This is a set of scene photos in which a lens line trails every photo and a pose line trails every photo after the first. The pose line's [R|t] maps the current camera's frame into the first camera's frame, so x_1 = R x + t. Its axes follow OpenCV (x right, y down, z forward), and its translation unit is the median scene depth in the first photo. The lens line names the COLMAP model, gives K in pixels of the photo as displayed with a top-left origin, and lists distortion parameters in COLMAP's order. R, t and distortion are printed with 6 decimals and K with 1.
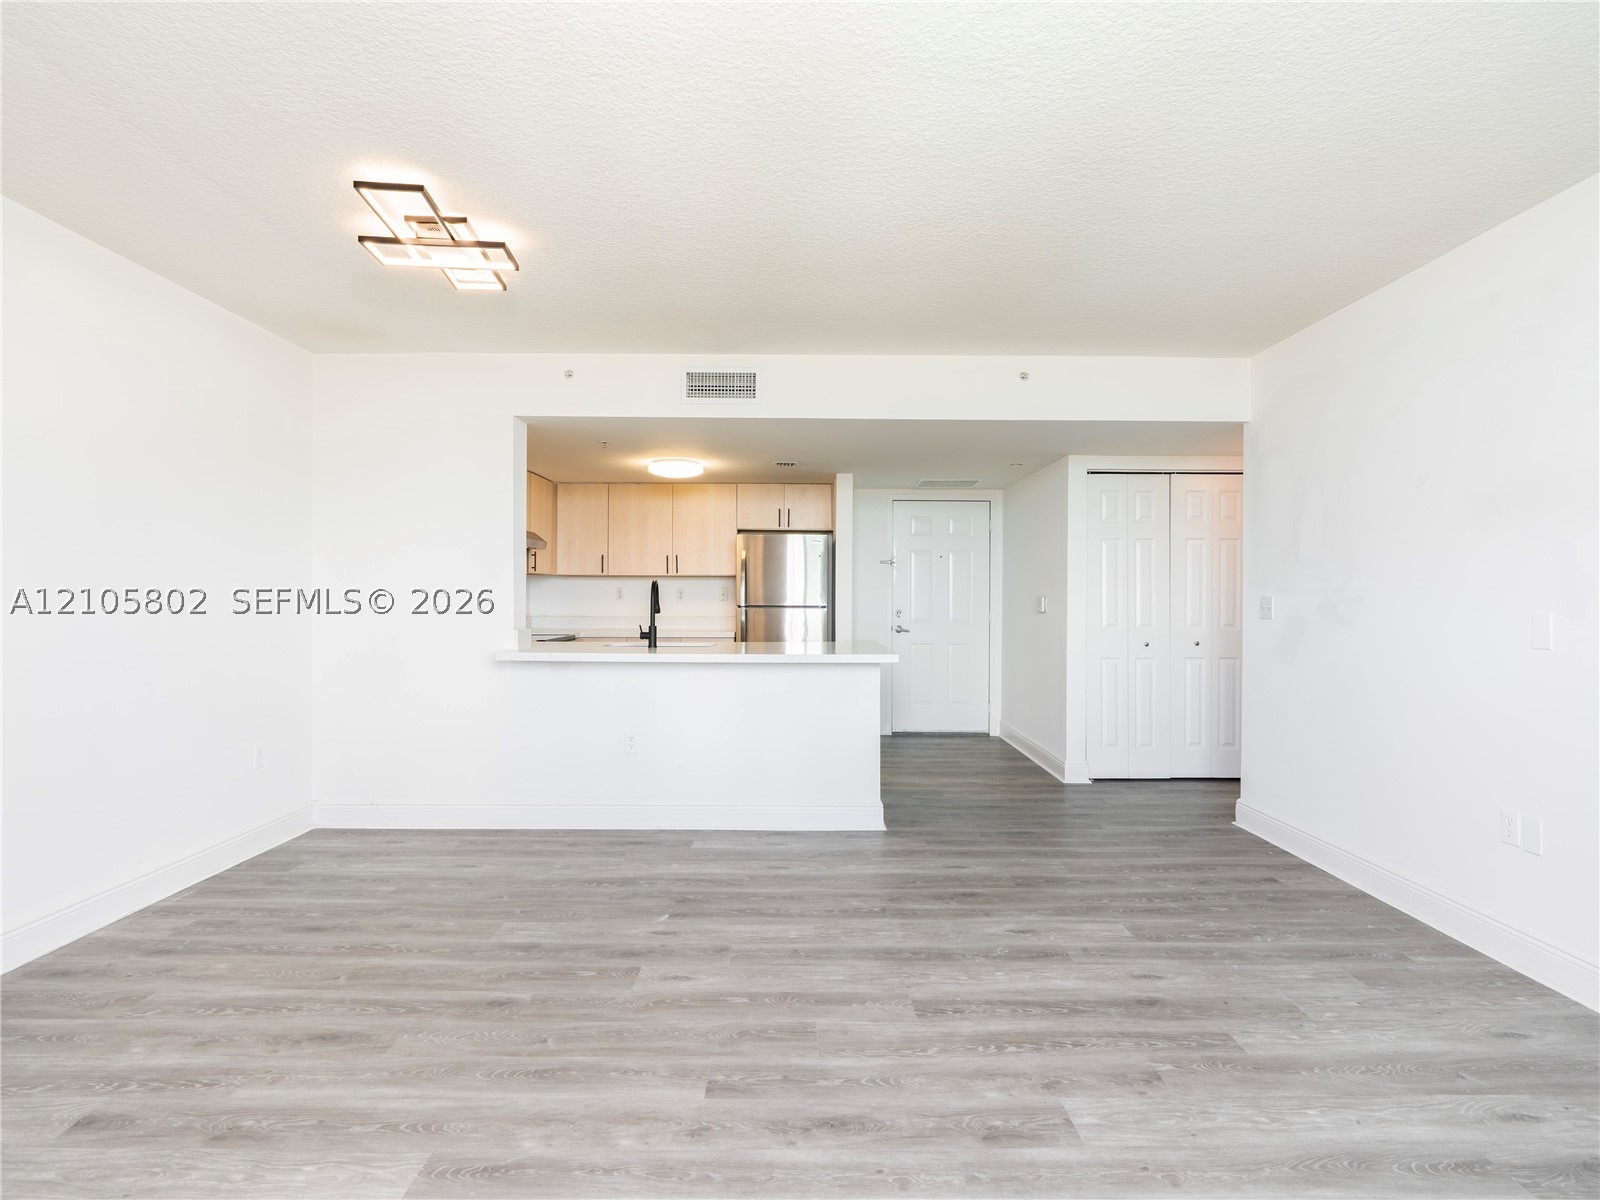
lens RADIAL K [[800.2, 0, 802.0], [0, 800.2, 593.7], [0, 0, 1]] dist [-0.009787, 0.002758]
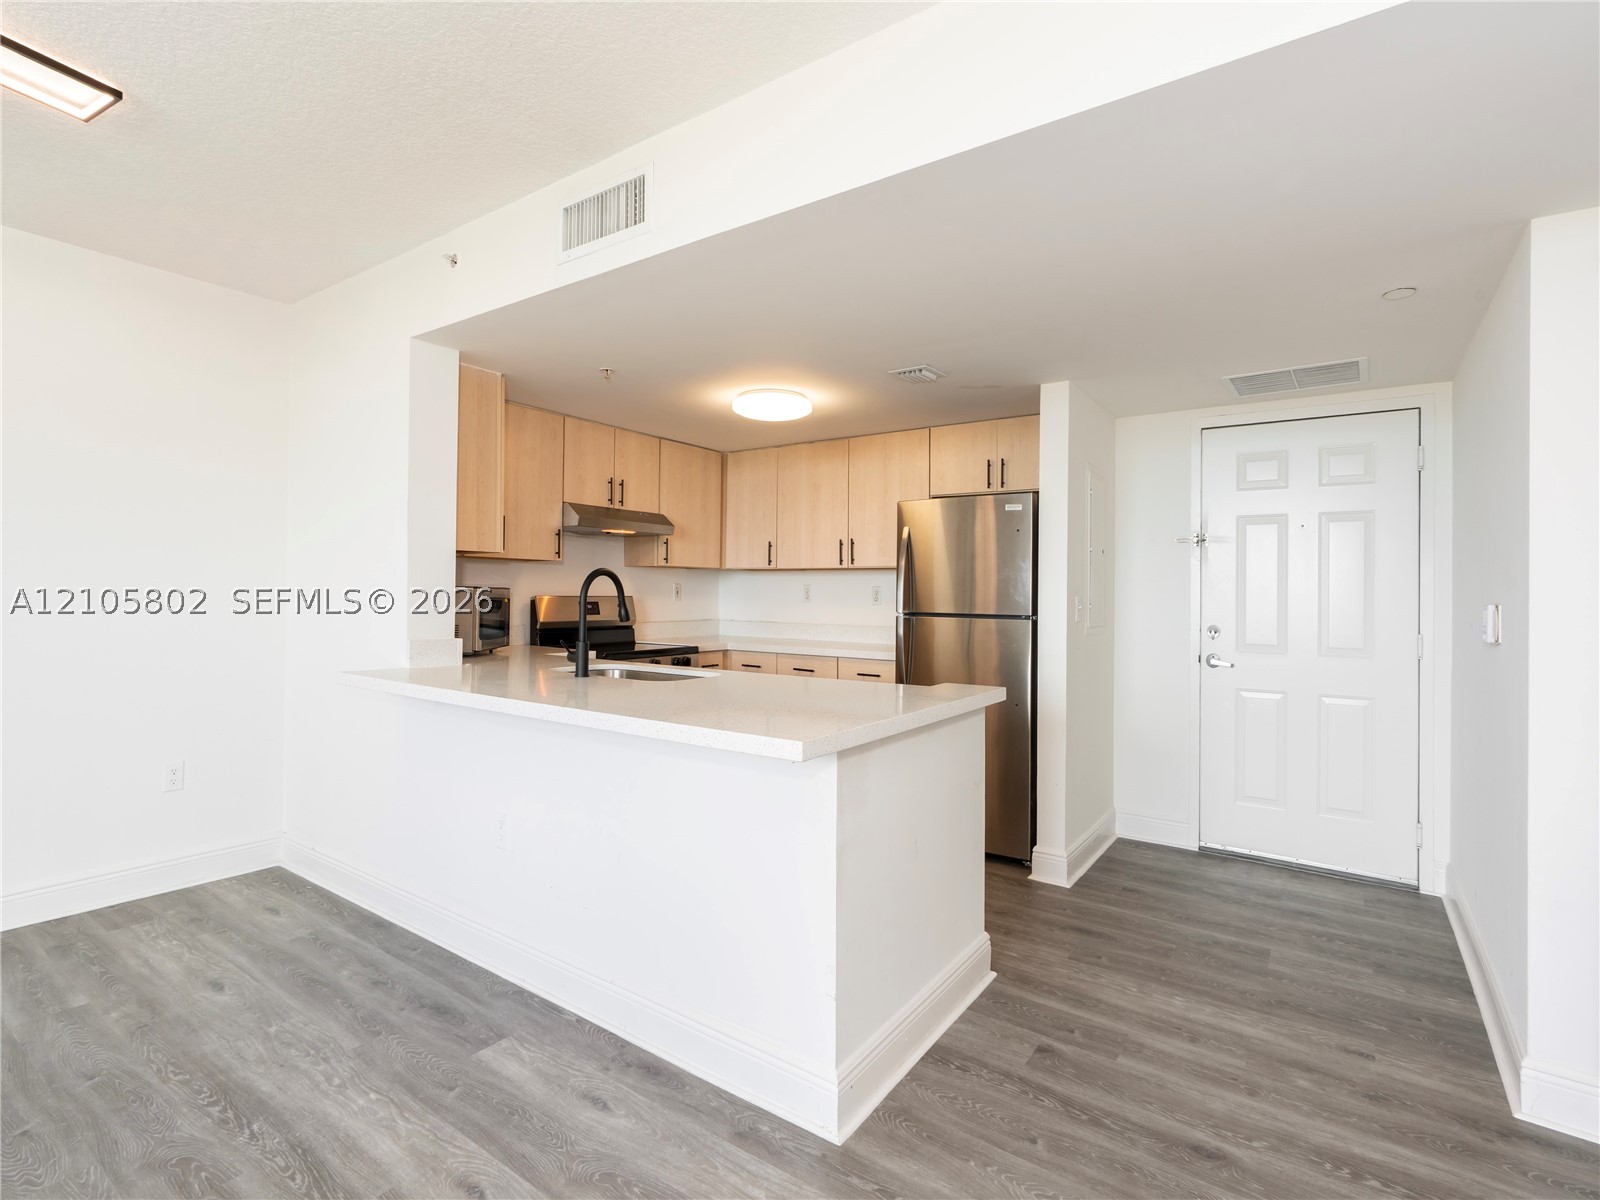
lens RADIAL K [[800.2, 0, 795.9], [0, 800.2, 600.5], [0, 0, 1]] dist [-0.009787, 0.002758]
pose [[0.816961, 0.014111, -0.576520, 0.456658], [-0.008962, 0.999891, 0.011774, -0.005397], [0.576623, -0.004453, 0.816998, 0.873935]]
